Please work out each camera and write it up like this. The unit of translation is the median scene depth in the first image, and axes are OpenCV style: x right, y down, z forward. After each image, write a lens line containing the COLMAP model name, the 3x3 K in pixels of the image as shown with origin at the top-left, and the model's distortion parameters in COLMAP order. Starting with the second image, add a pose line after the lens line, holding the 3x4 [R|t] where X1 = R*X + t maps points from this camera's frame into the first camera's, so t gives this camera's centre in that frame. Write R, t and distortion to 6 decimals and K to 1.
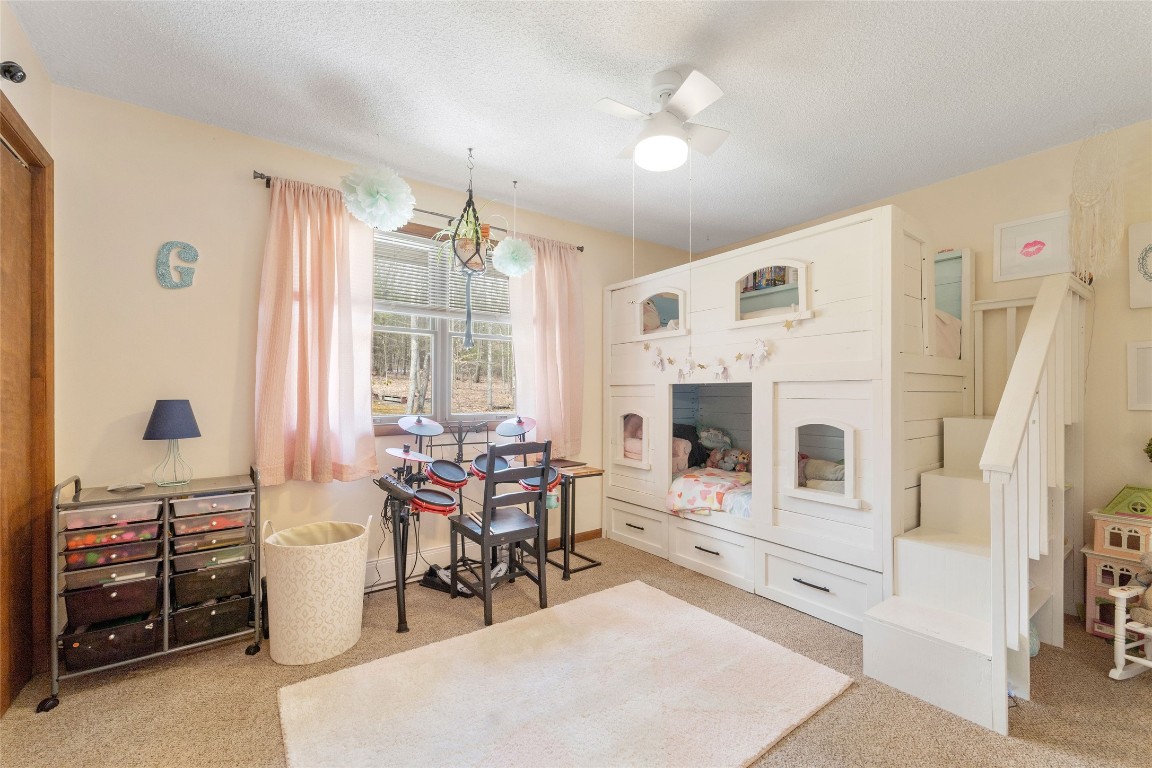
lens RADIAL K [[477.2, 0, 573.7], [0, 477.2, 392.5], [0, 0, 1]] dist [0.003909, -0.002113]
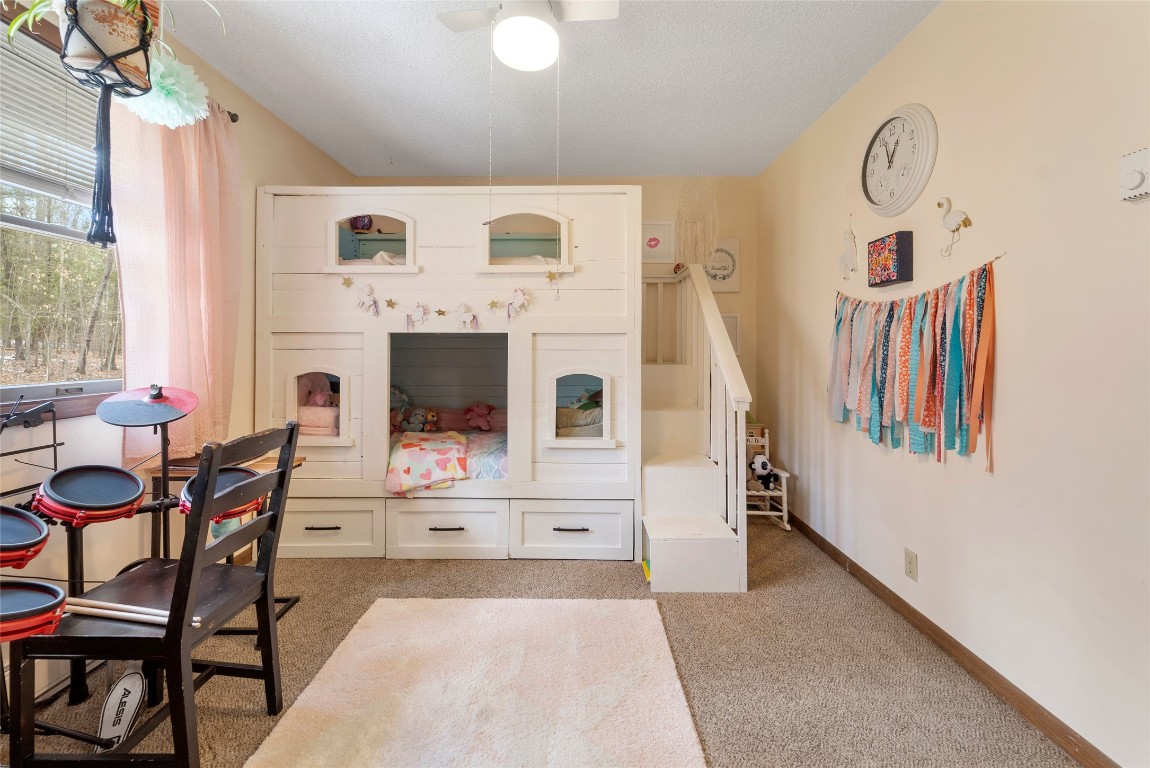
lens RADIAL K [[476.3, 0, 571.4], [0, 476.3, 341.6], [0, 0, 1]] dist [0.003909, -0.002113]
pose [[0.595609, 0.009010, 0.803224, -0.288681], [-0.002536, 0.999953, -0.009336, 0.004132], [-0.803270, 0.003524, 0.595604, 0.329496]]
